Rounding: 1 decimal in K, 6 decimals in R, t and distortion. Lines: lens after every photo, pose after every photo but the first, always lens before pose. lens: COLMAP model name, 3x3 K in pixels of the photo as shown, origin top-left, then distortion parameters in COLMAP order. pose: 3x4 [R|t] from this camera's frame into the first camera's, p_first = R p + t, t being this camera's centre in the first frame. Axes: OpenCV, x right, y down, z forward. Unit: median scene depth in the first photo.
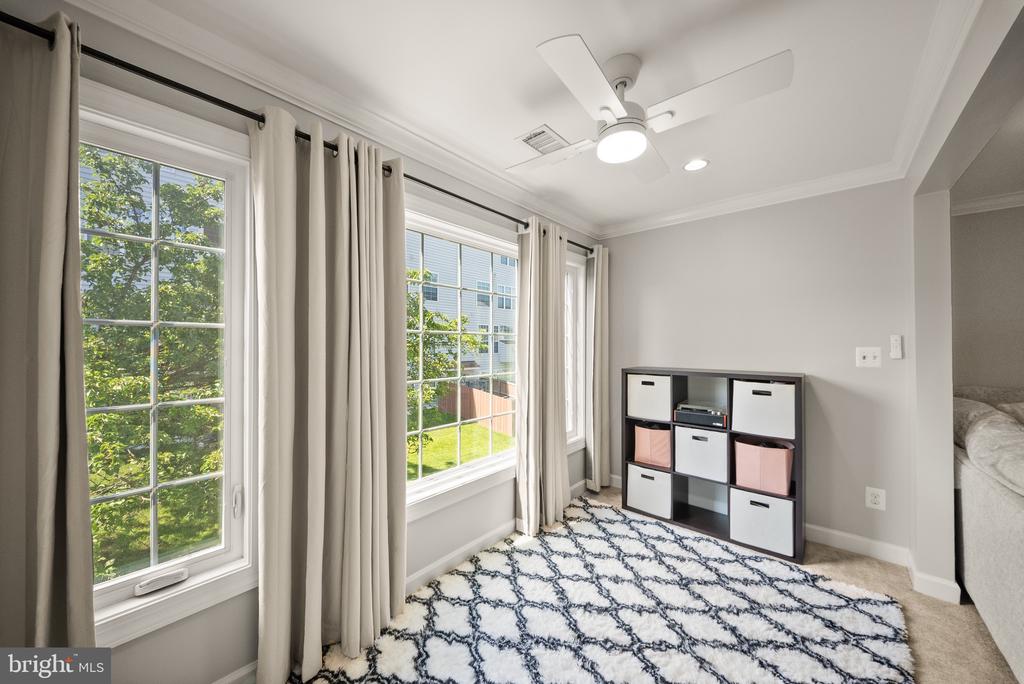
lens RADIAL K [[369.6, 0, 507.5], [0, 369.6, 338.4], [0, 0, 1]] dist [0.011428, -0.004632]
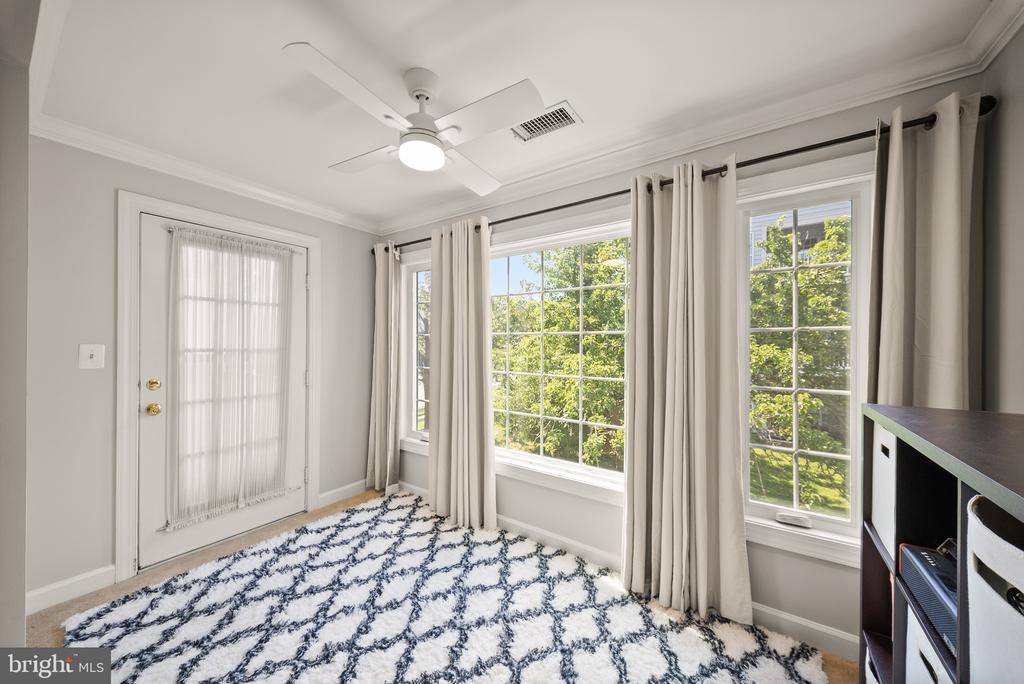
lens RADIAL K [[369.6, 0, 507.4], [0, 369.6, 339.7], [0, 0, 1]] dist [0.011428, -0.004632]
pose [[0.112603, -0.001375, -0.993639, 0.955426], [-0.006366, 0.999978, -0.002105, 0.017145], [0.993620, 0.006563, 0.112592, 0.778895]]
